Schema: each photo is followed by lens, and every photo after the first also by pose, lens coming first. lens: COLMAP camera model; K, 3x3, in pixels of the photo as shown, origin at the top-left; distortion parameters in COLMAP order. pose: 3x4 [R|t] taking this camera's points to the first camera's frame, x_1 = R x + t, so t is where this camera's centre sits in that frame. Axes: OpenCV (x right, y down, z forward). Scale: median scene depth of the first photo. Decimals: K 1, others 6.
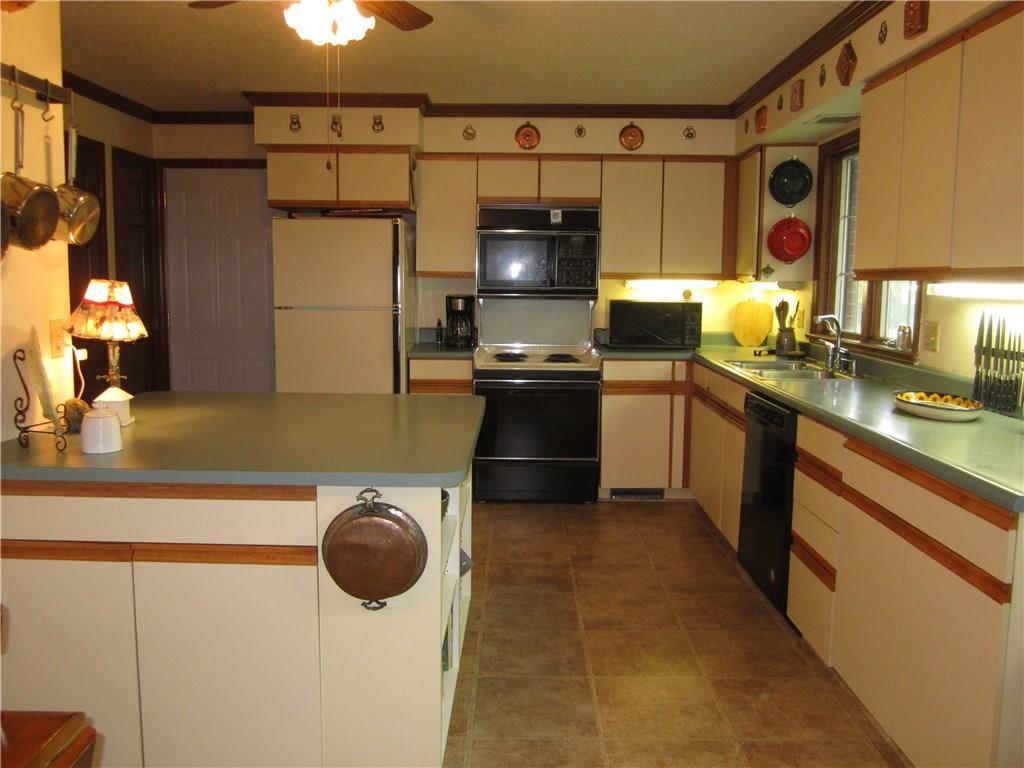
lens RADIAL K [[852.1, 0, 510.3], [0, 852.1, 381.0], [0, 0, 1]] dist [-0.041664, 0.012589]
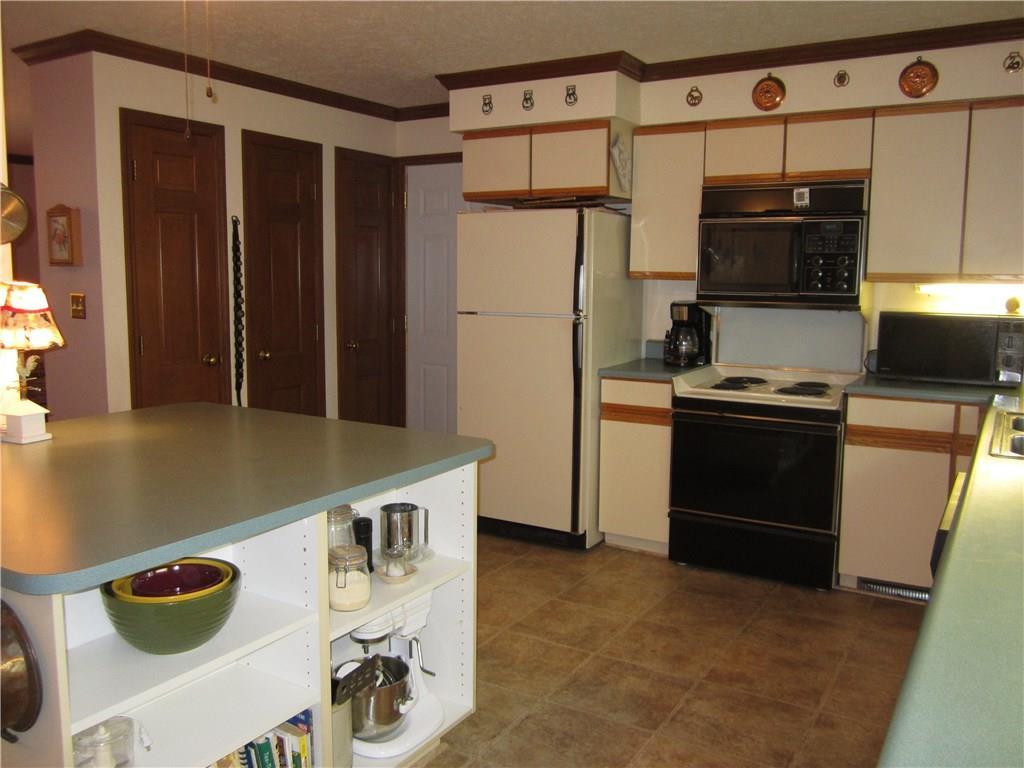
lens RADIAL K [[852.1, 0, 509.0], [0, 852.1, 379.3], [0, 0, 1]] dist [-0.041664, 0.012589]
pose [[0.858432, 0.059743, -0.509437, 0.229330], [-0.061859, 0.998003, 0.012804, -0.030366], [0.509184, 0.020522, 0.860413, 0.250411]]
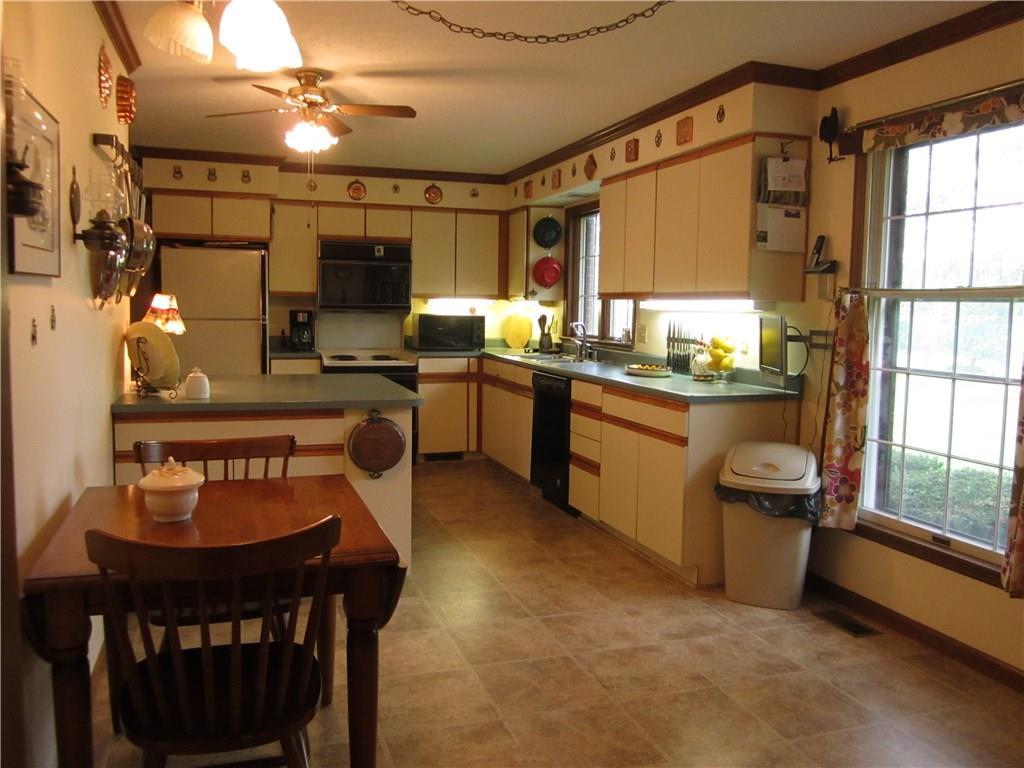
lens RADIAL K [[852.1, 0, 508.1], [0, 852.1, 382.4], [0, 0, 1]] dist [-0.041664, 0.012589]
pose [[0.947421, -0.022575, 0.319192, -0.192618], [0.030064, 0.999376, -0.018552, 0.044665], [-0.318574, 0.027173, 0.947508, -0.334251]]
